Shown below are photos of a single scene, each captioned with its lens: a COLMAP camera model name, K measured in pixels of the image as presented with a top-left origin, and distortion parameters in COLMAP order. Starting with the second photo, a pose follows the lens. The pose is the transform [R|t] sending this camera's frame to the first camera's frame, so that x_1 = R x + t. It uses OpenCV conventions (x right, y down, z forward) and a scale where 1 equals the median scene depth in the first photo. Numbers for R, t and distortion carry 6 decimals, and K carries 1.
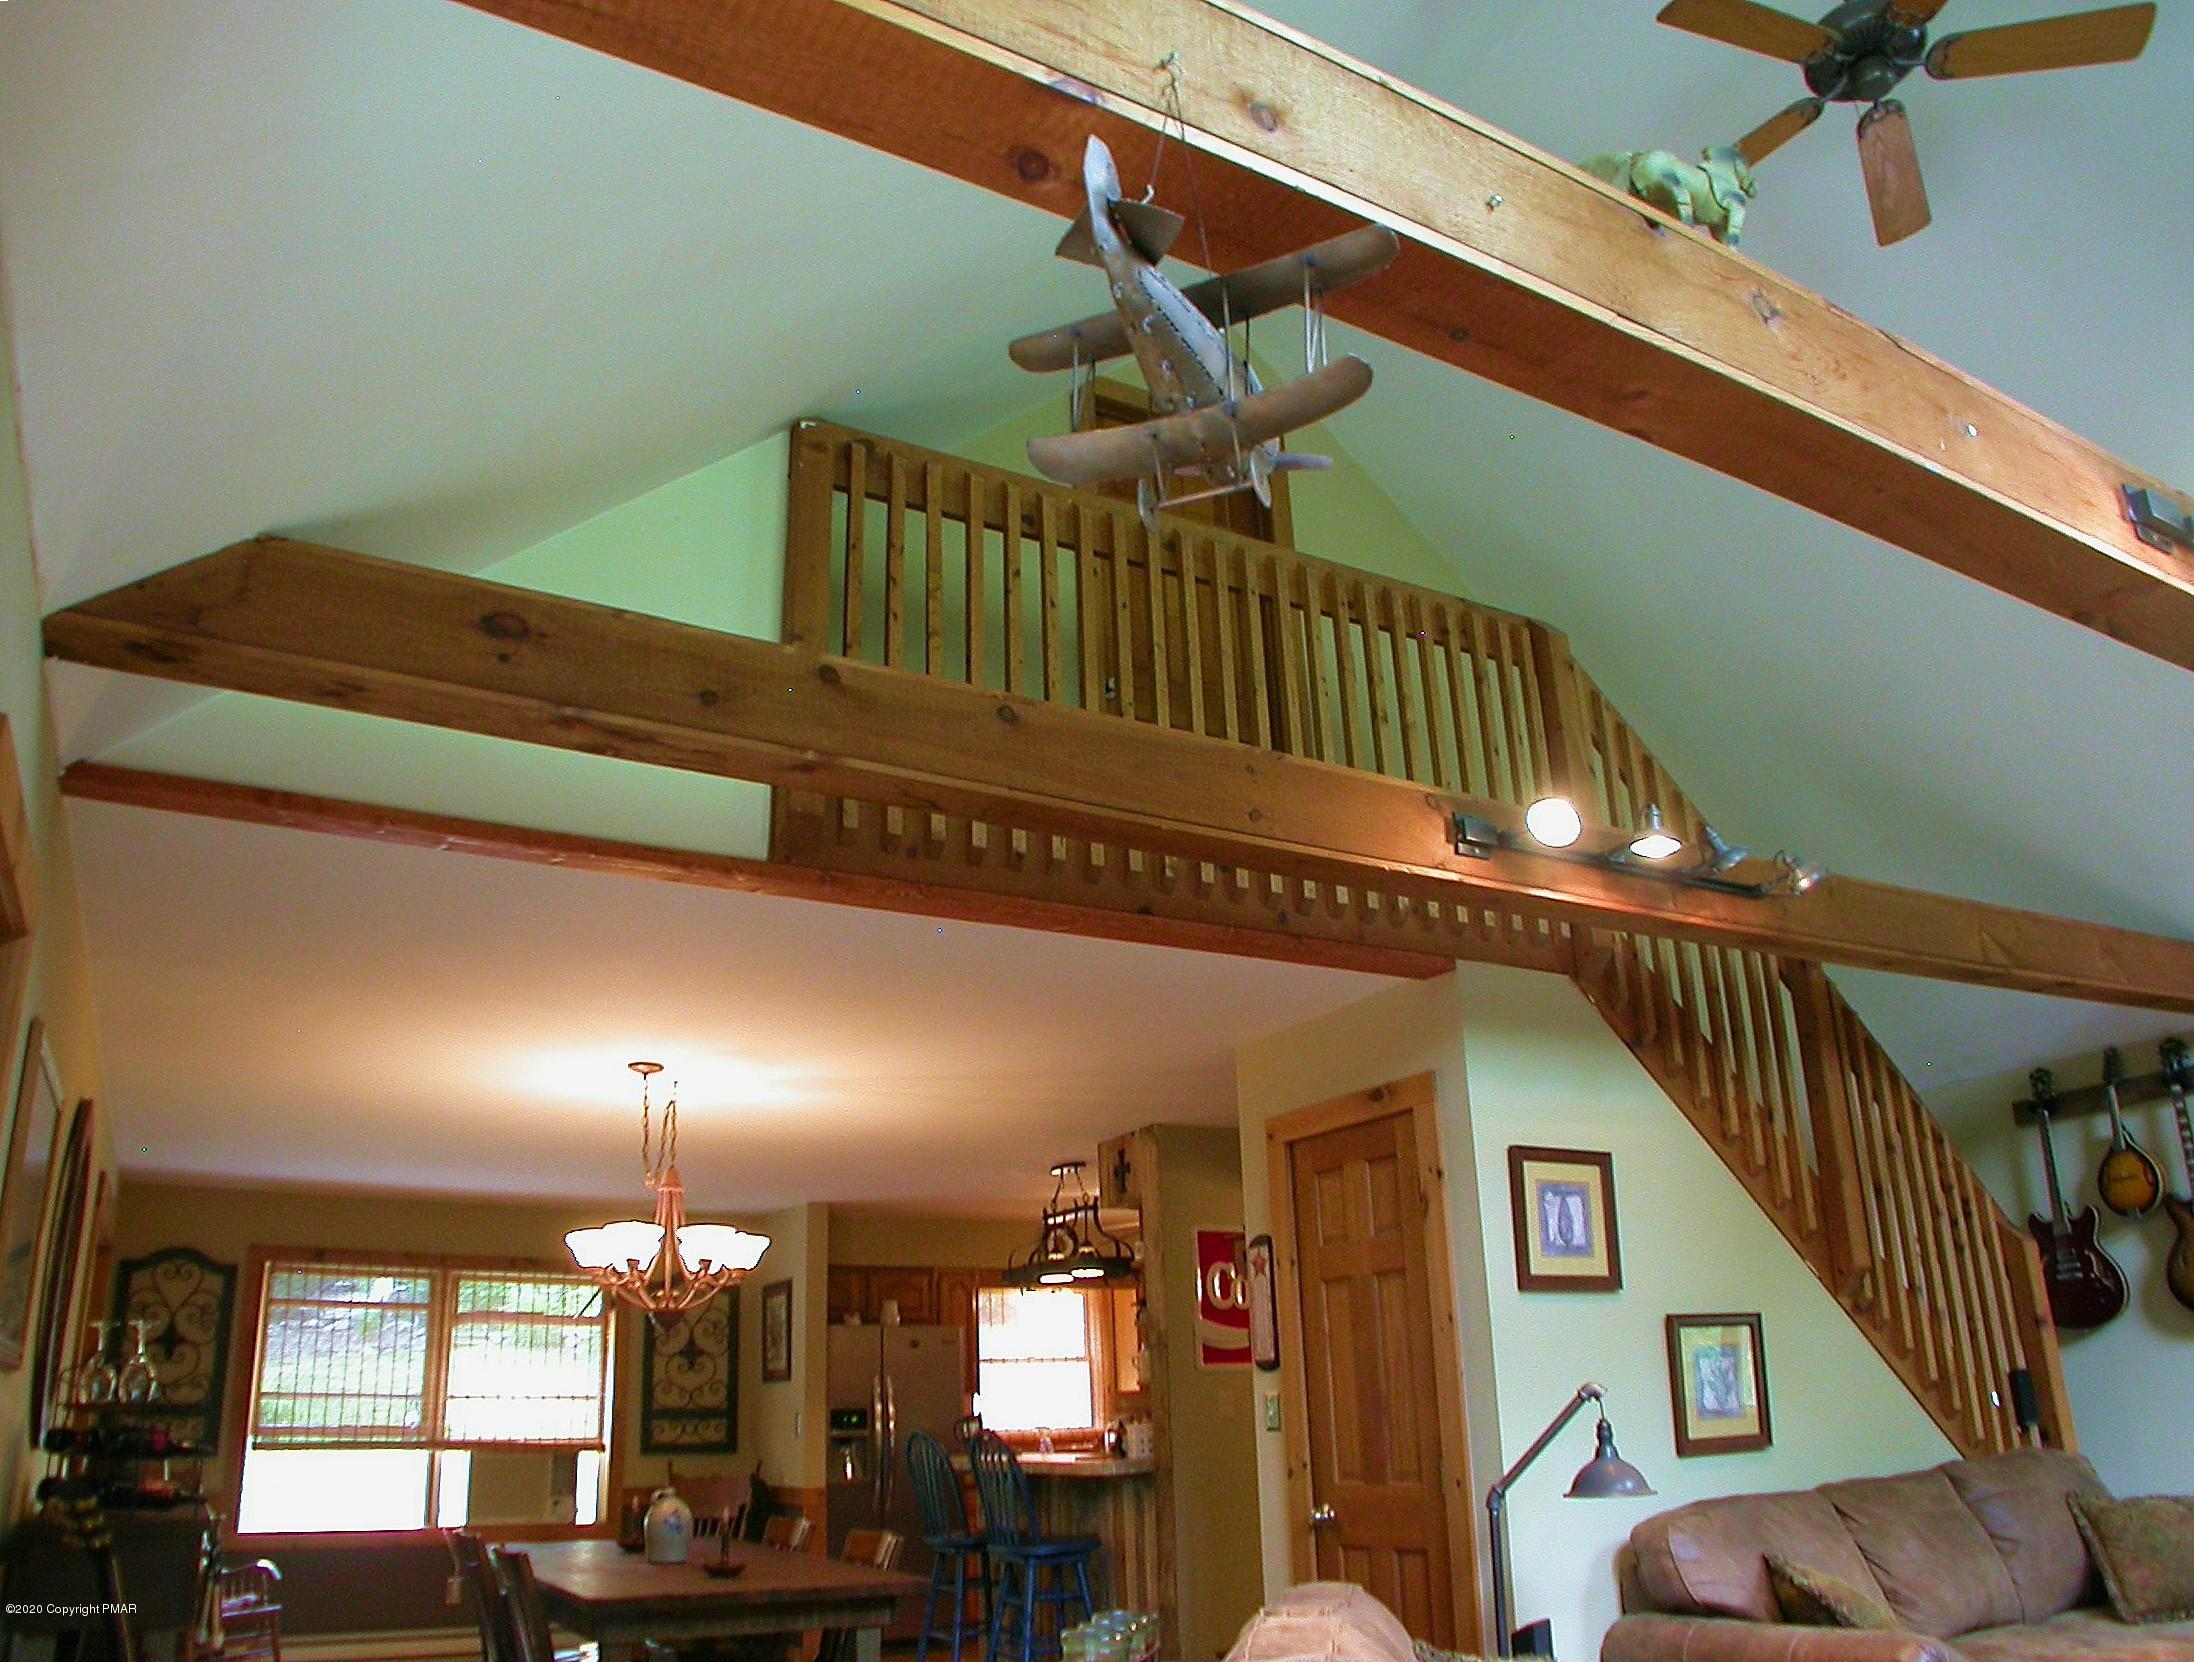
lens RADIAL K [[1615.8, 0, 1102.0], [0, 1615.8, 863.1], [0, 0, 1]] dist [-0.154044, 0.078638]
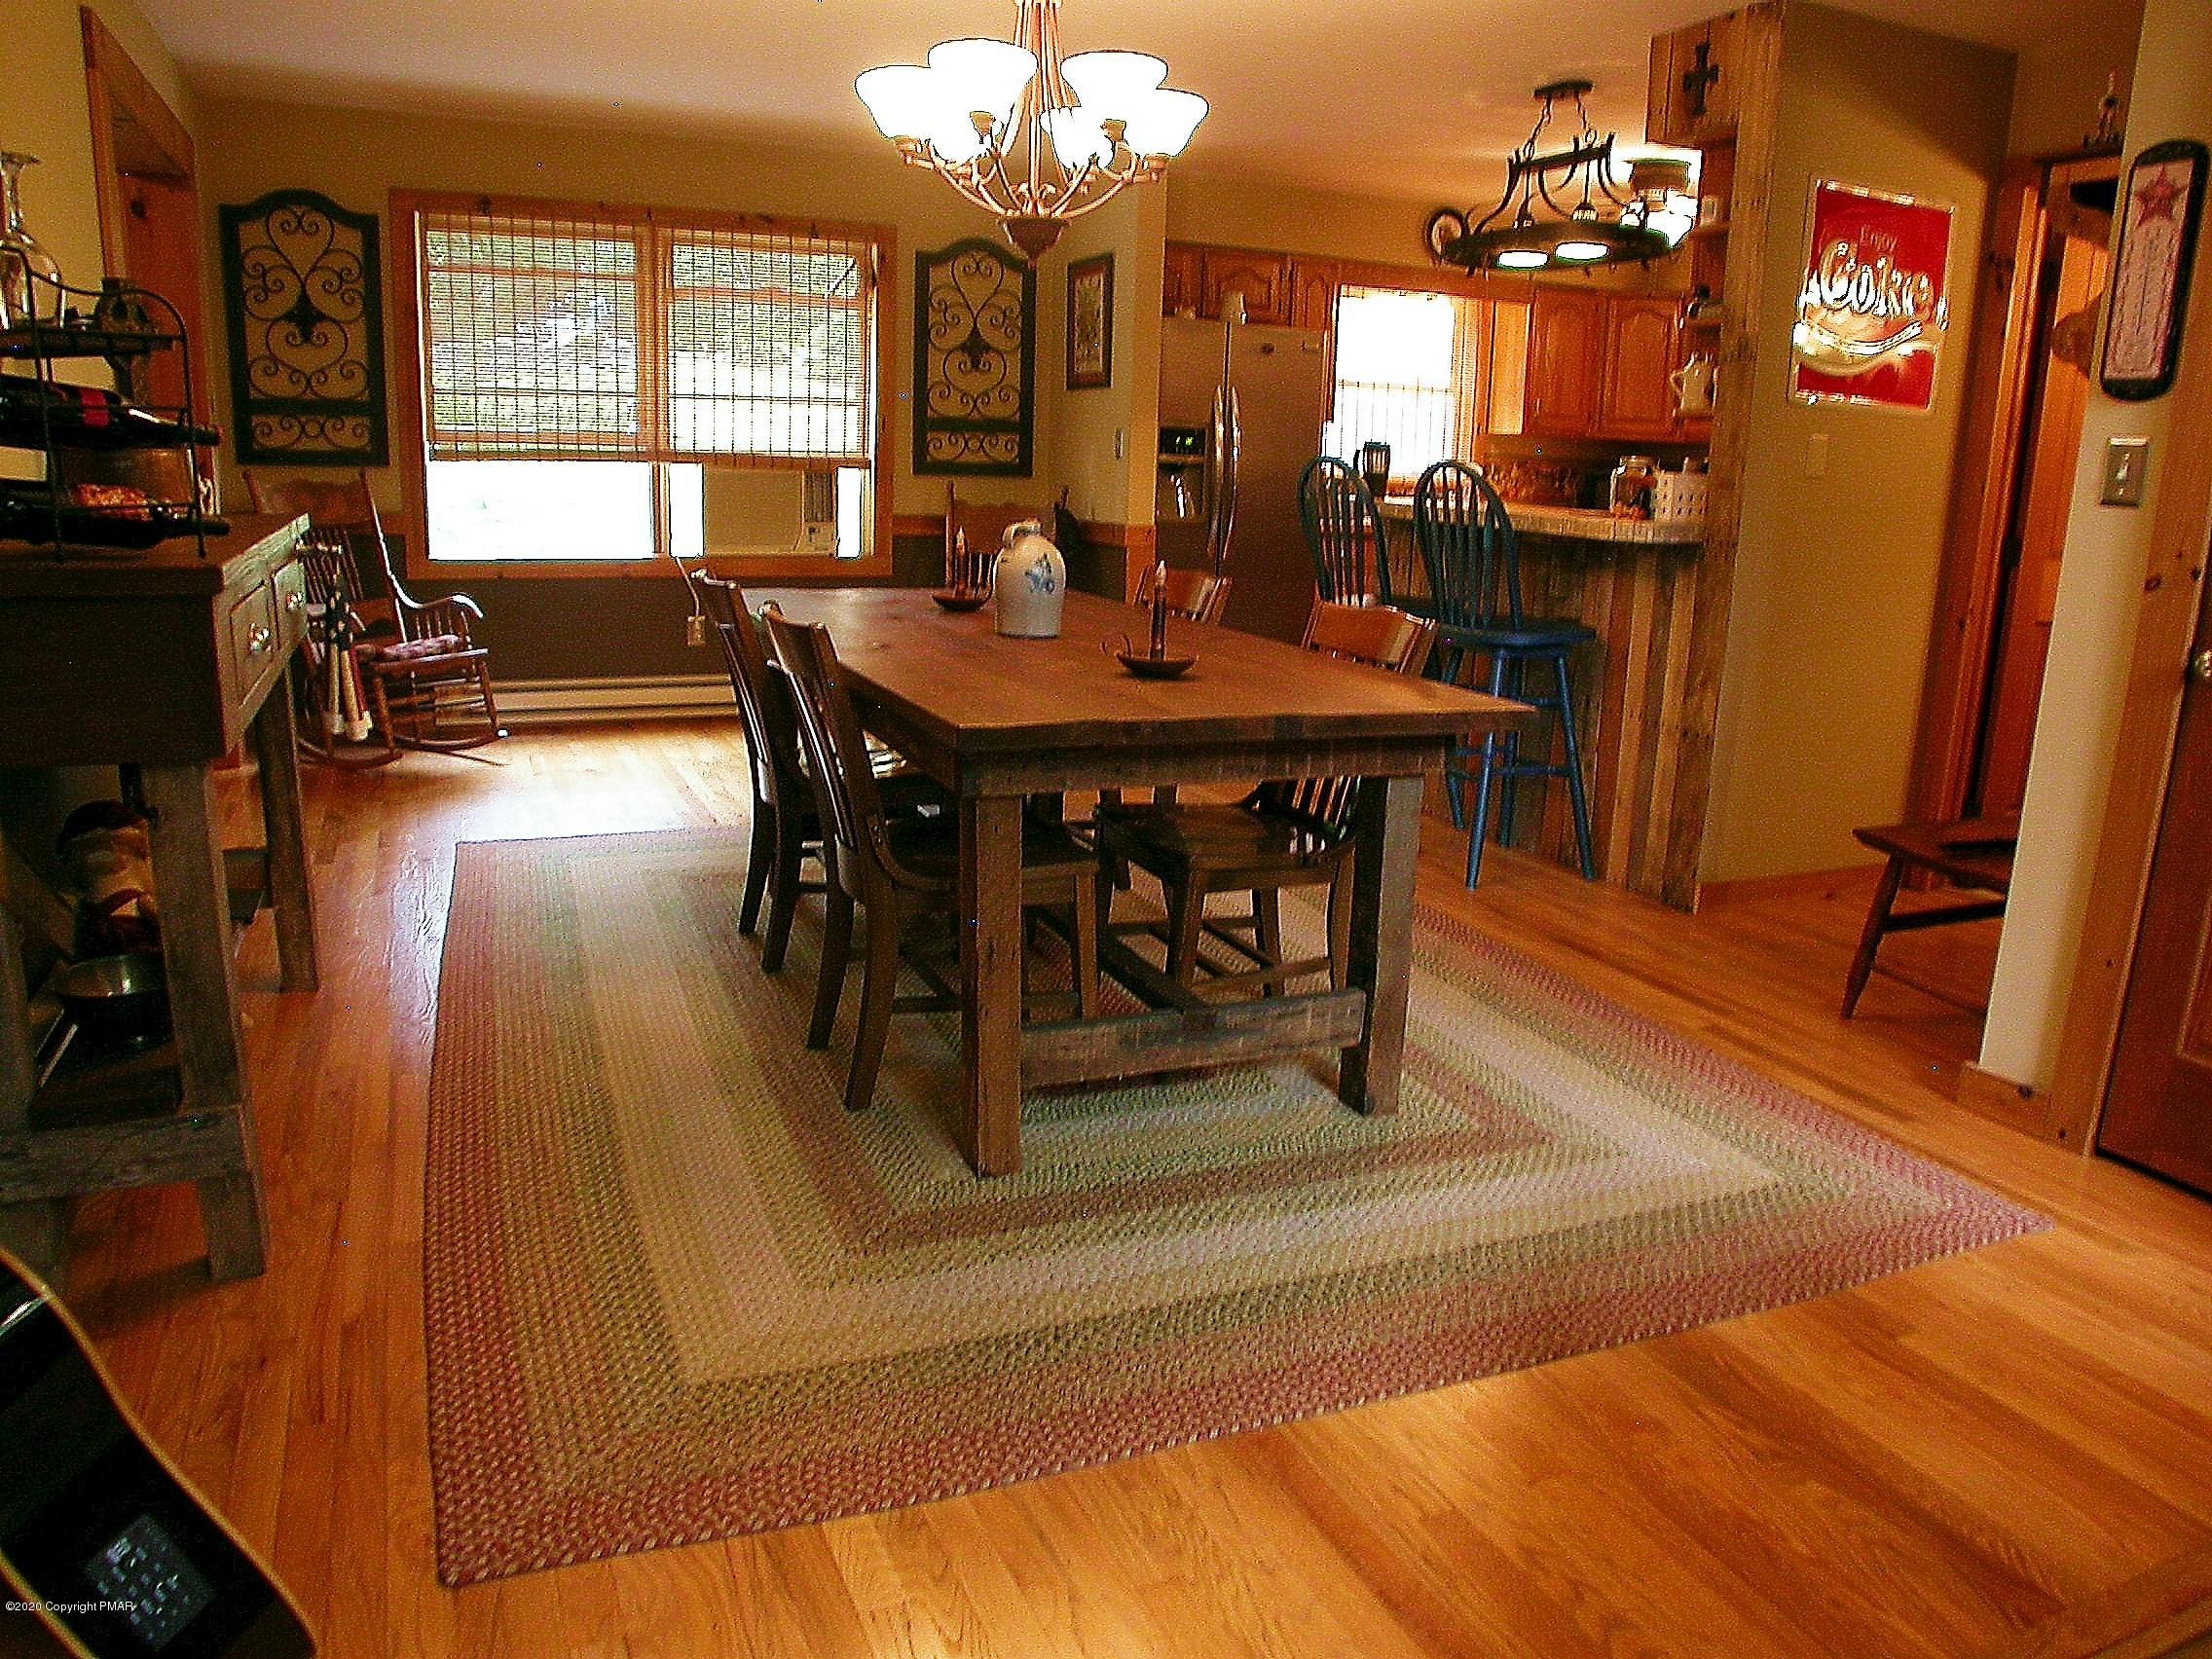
lens RADIAL K [[1572.2, 0, 1113.9], [0, 1572.2, 861.8], [0, 0, 1]] dist [-0.157211, 0.079014]
pose [[0.991964, 0.090721, -0.088188, -0.111671], [-0.026853, 0.832112, 0.553957, 0.106731], [0.123638, -0.547138, 0.827861, 0.264244]]
